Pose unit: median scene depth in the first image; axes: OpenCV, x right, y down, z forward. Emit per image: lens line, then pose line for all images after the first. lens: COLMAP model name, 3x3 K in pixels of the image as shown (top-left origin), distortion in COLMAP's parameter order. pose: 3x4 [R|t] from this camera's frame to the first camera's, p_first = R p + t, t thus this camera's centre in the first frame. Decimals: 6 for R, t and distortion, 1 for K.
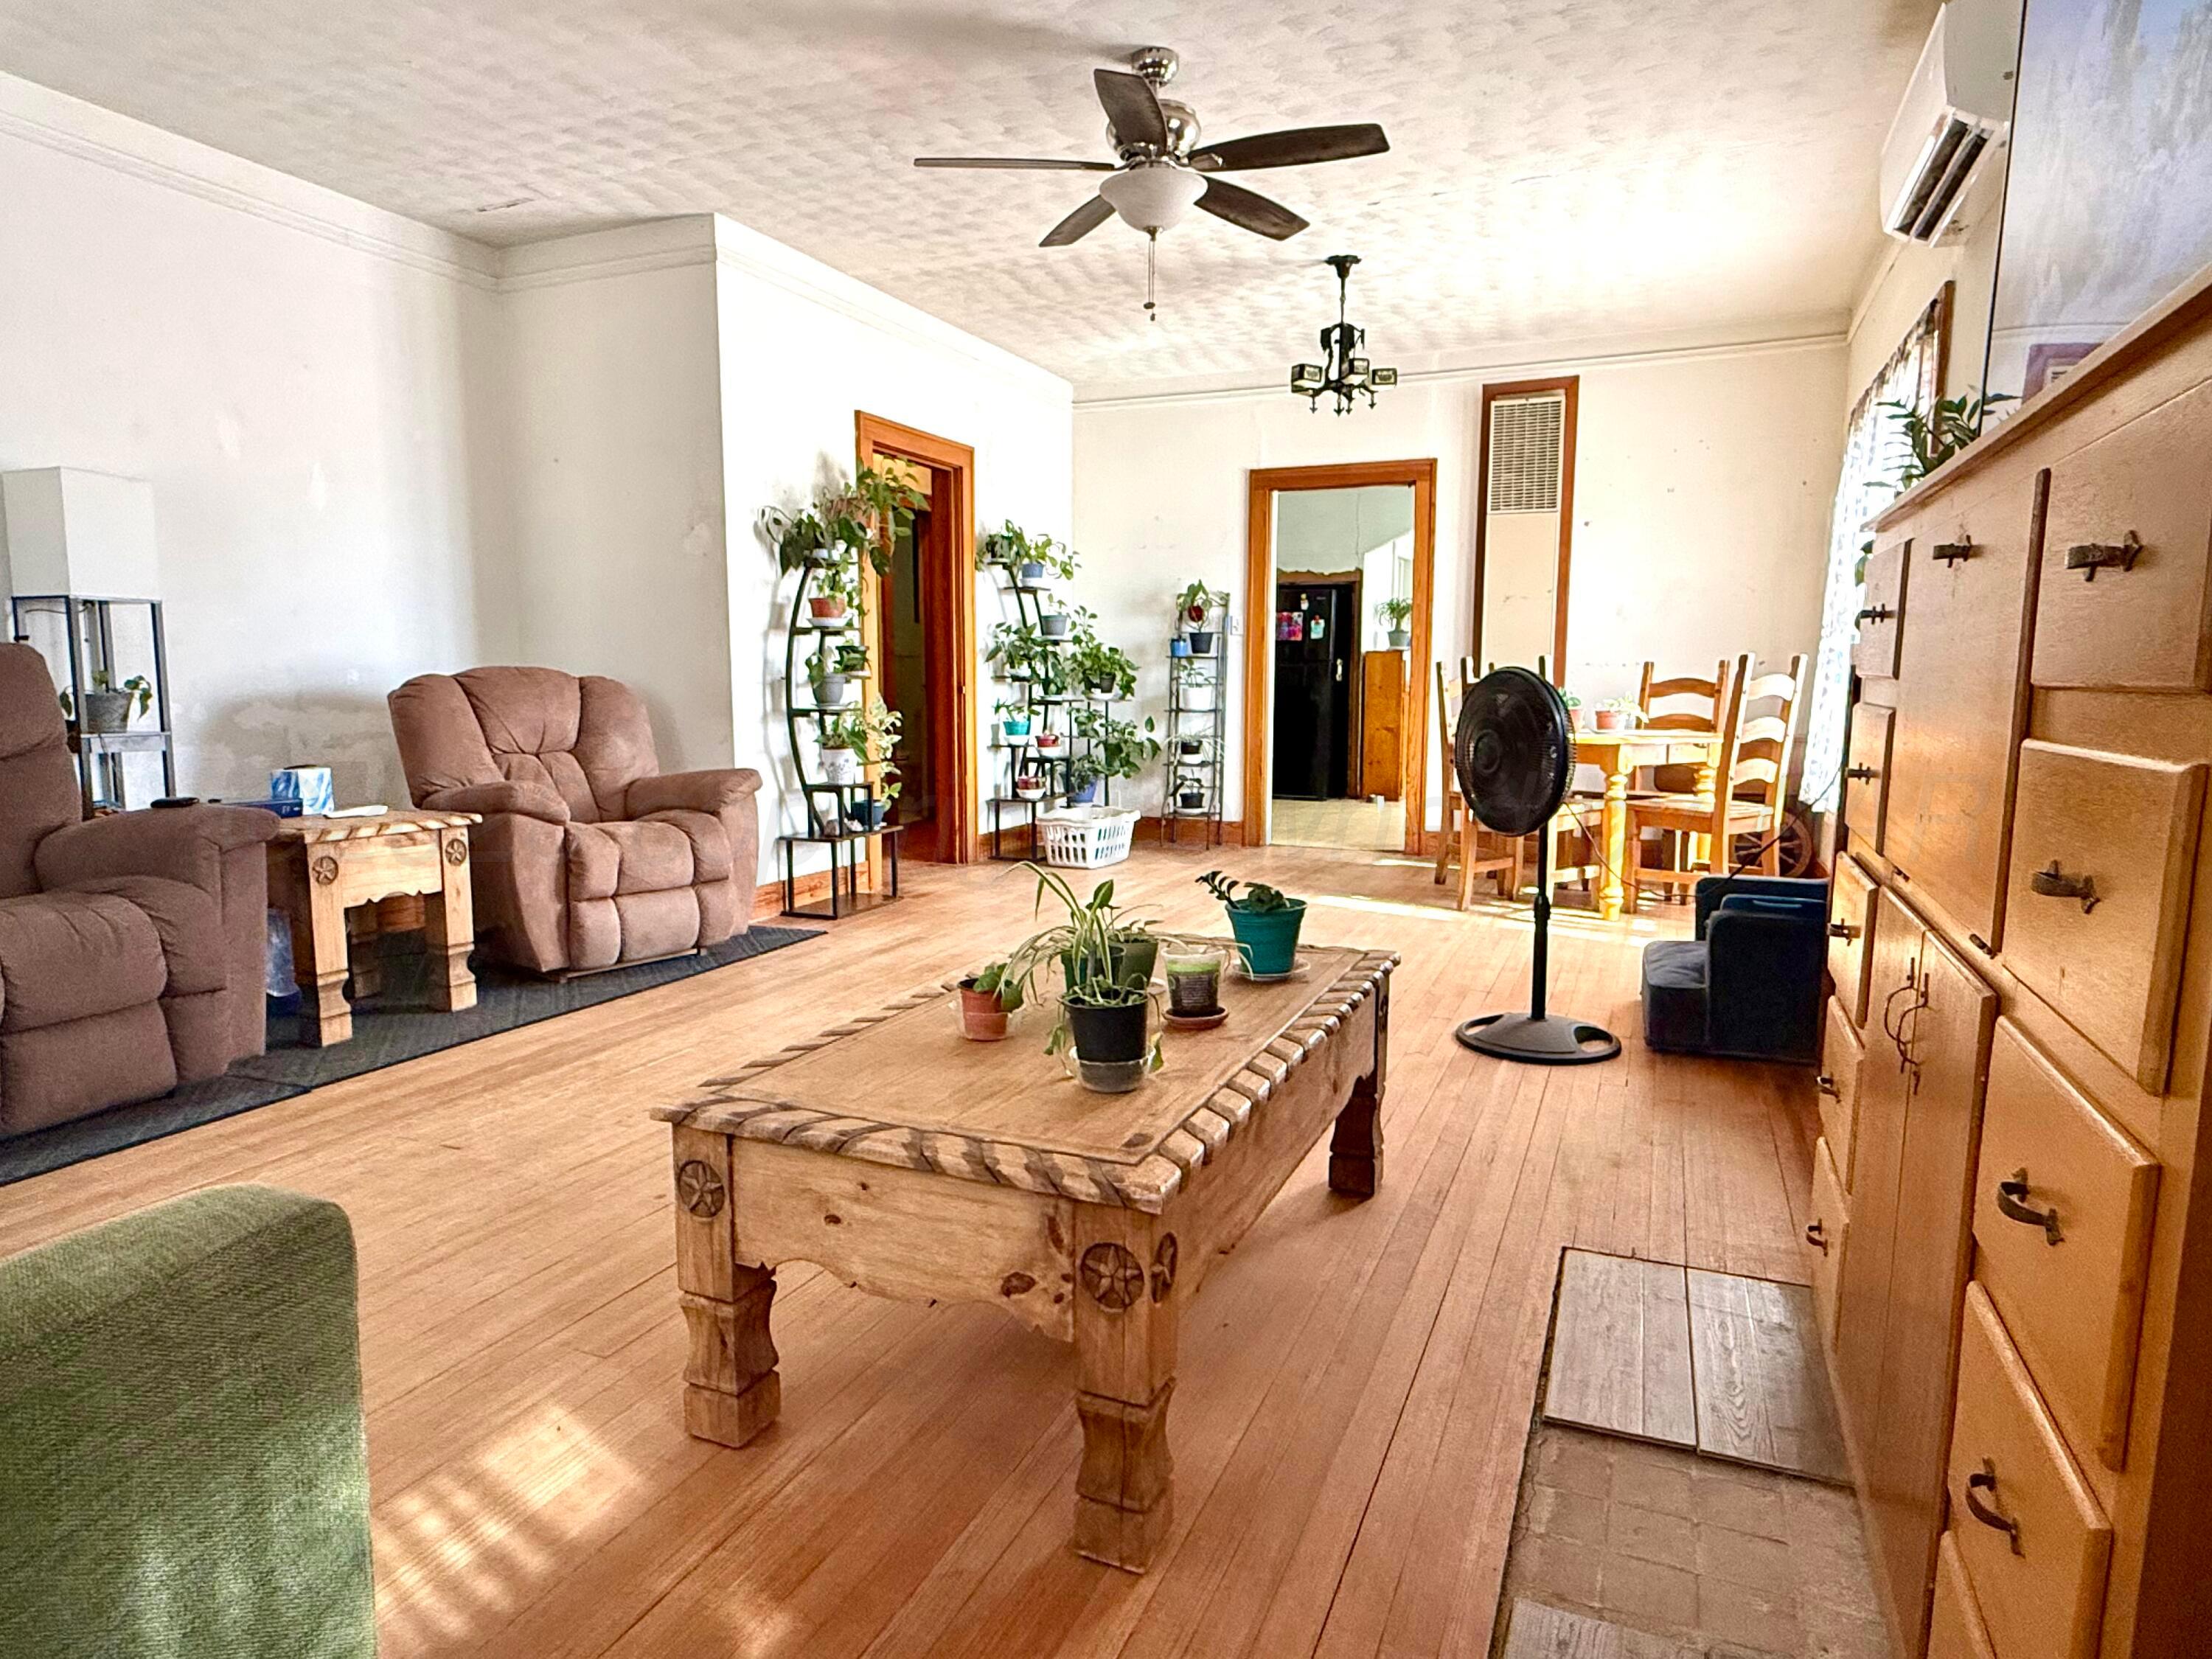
lens RADIAL K [[1306.2, 0, 1096.2], [0, 1306.2, 837.0], [0, 0, 1]] dist [-0.008595, -0.001061]
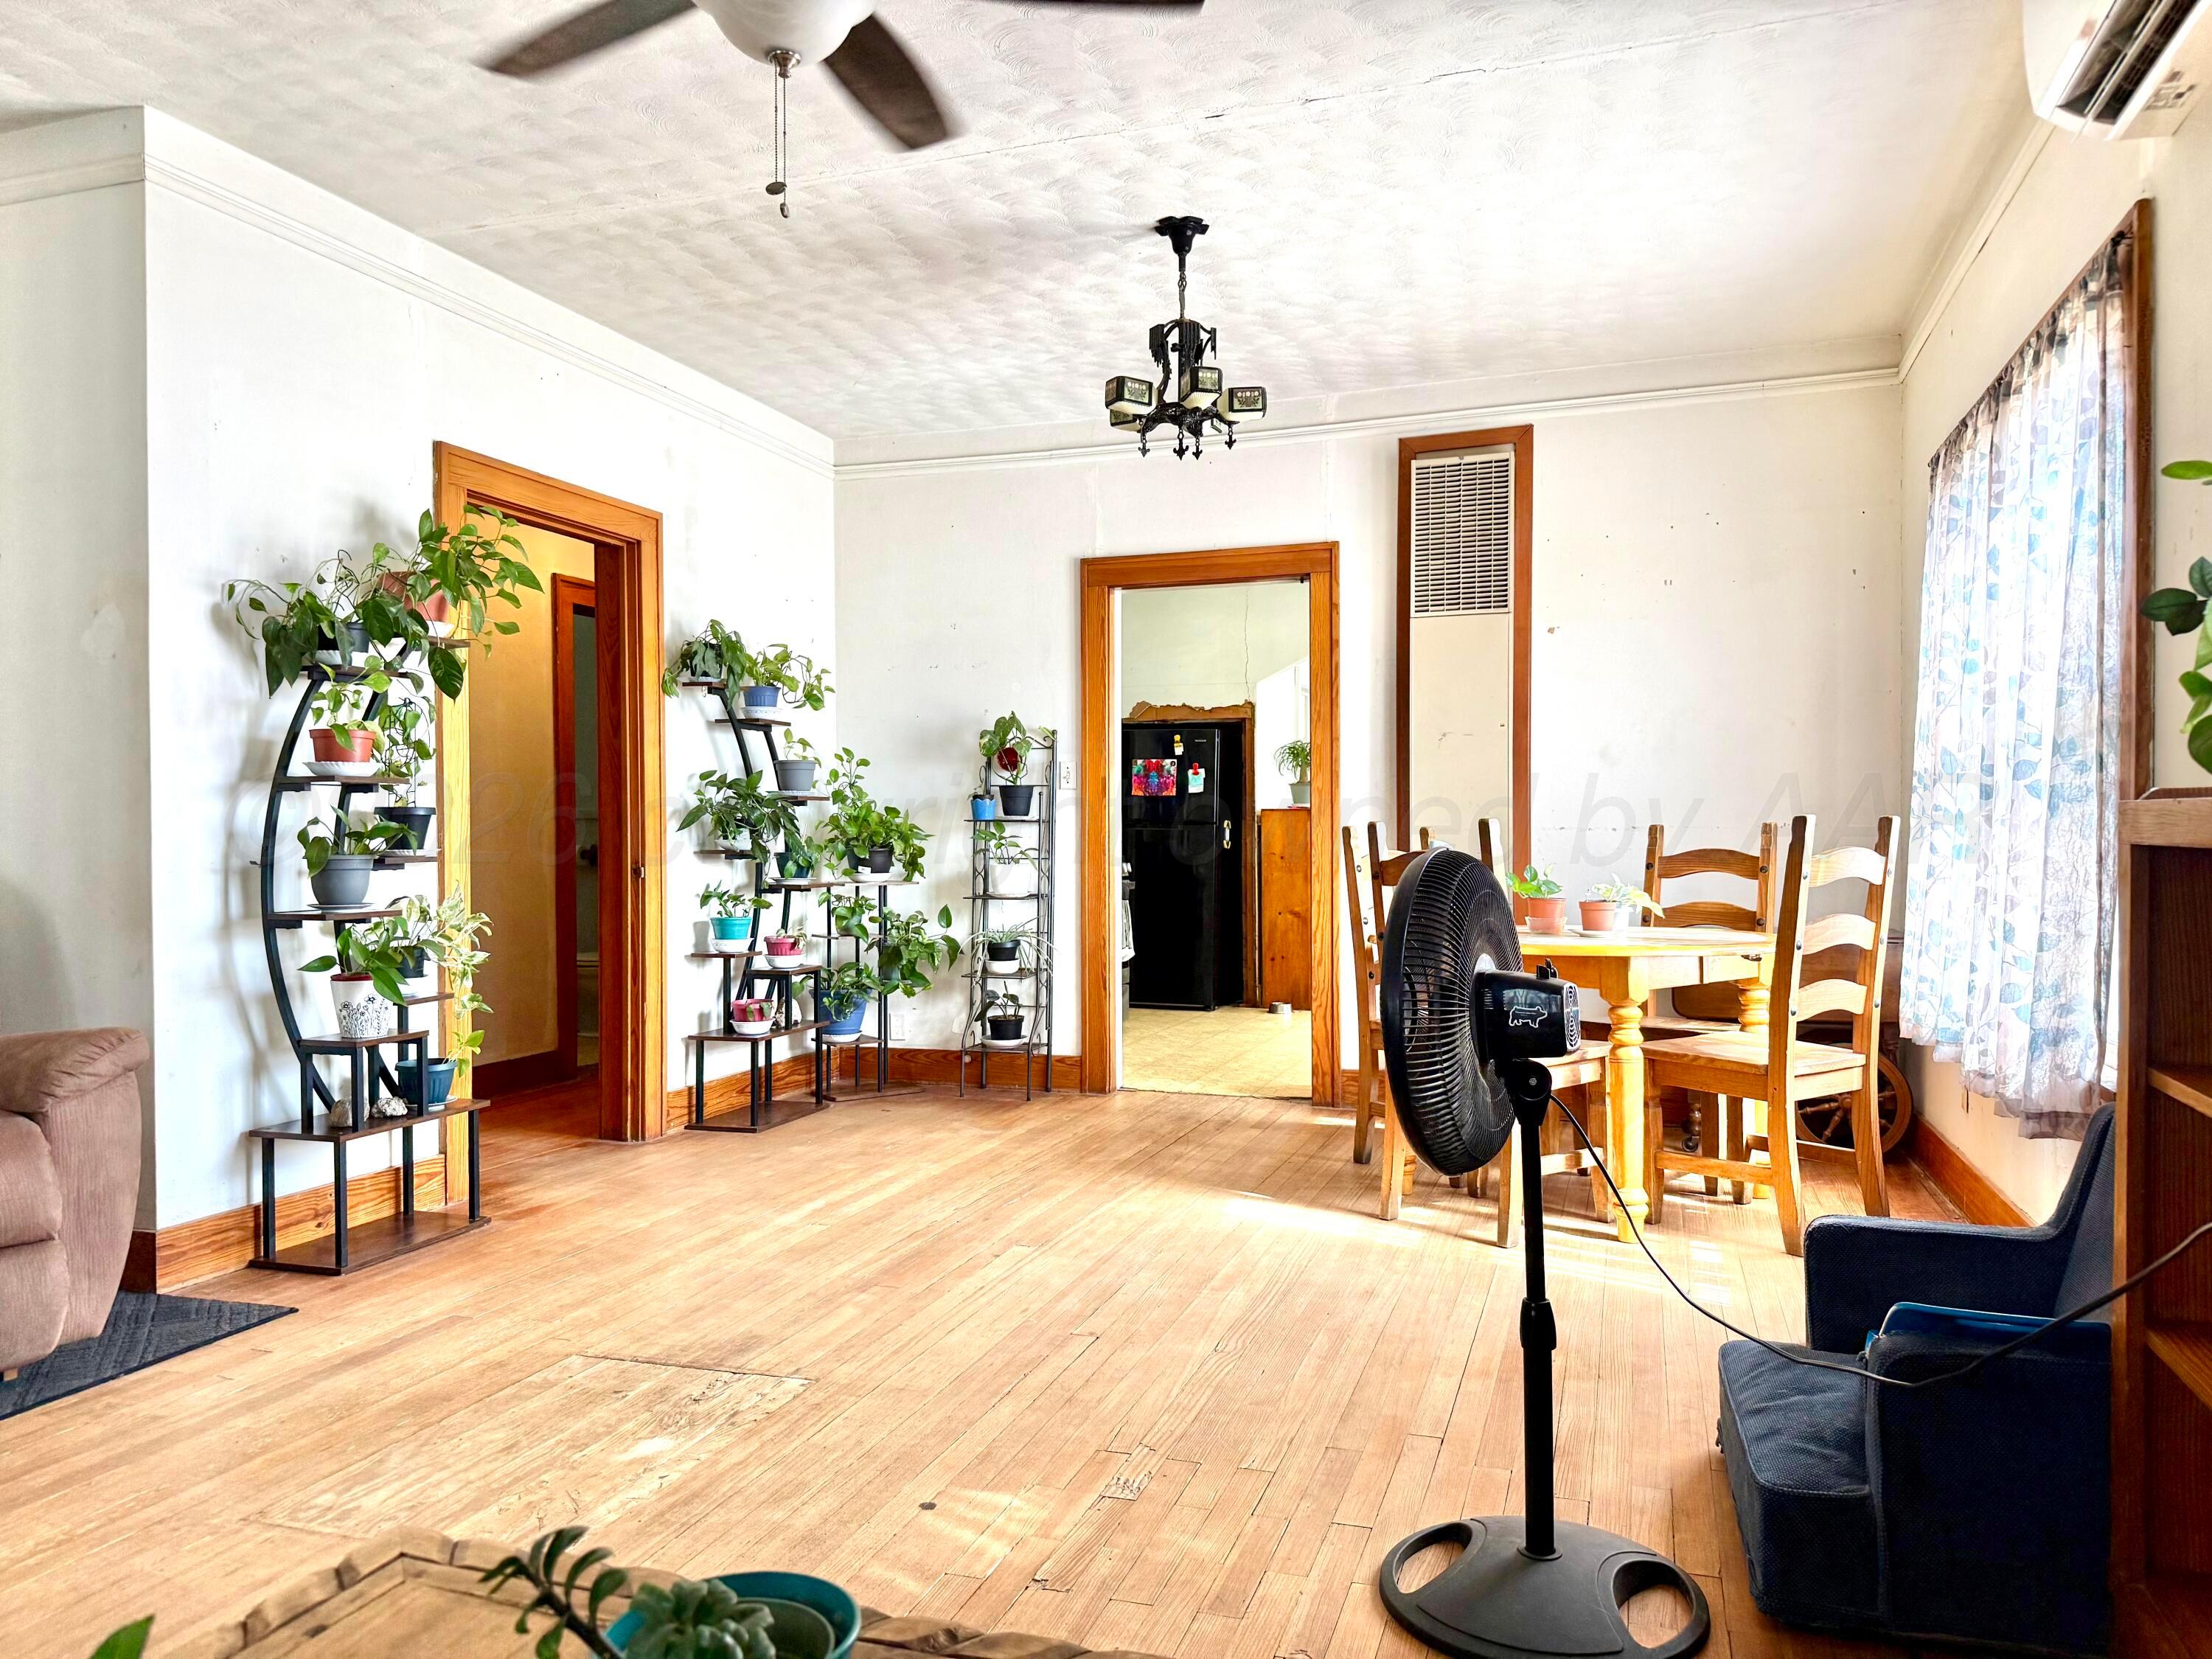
lens RADIAL K [[1542.4, 0, 1103.5], [0, 1542.4, 845.1], [0, 0, 1]] dist [0.067659, -0.093179]
pose [[0.996530, -0.006453, 0.082981, 0.076515], [0.016106, 0.993097, -0.116189, -0.037024], [-0.081659, 0.117122, 0.989755, 0.239886]]
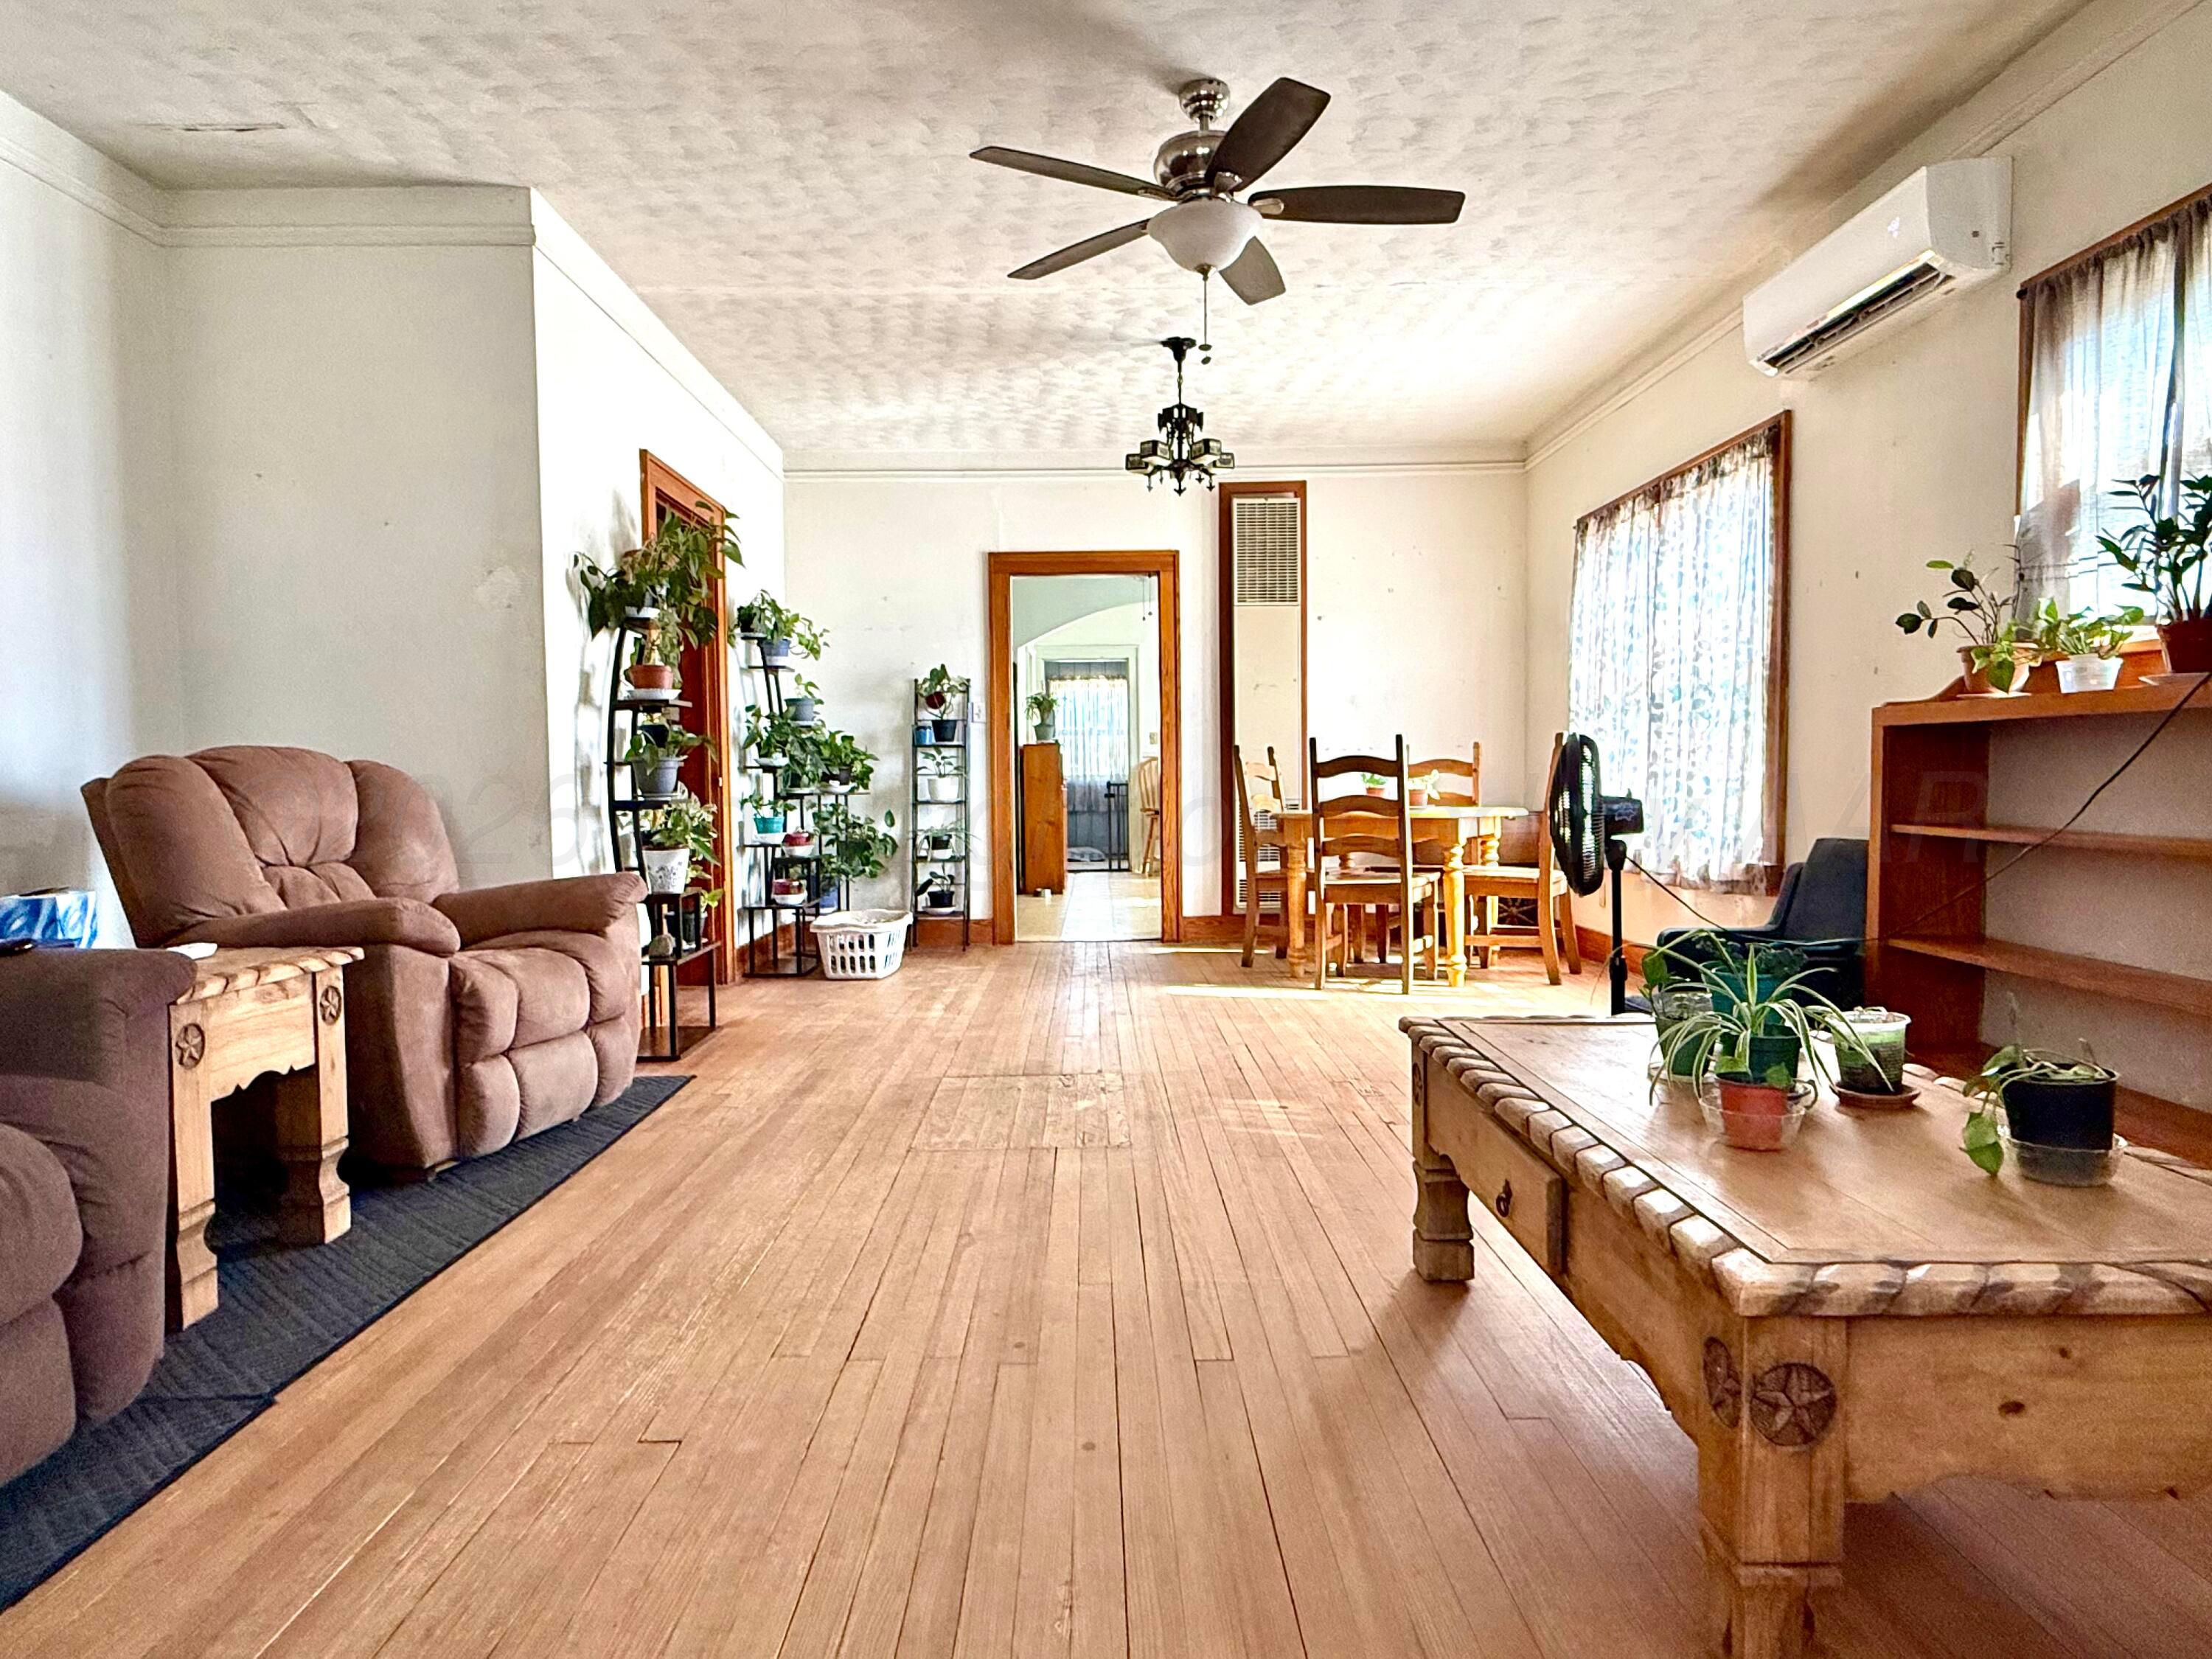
lens RADIAL K [[1310.6, 0, 1100.8], [0, 1310.6, 825.3], [0, 0, 1]] dist [0.001836, -0.000601]
pose [[0.916155, -0.027608, 0.399871, -0.256235], [0.063286, 0.995075, -0.076294, -0.002557], [-0.395796, 0.095204, 0.913390, 0.132848]]
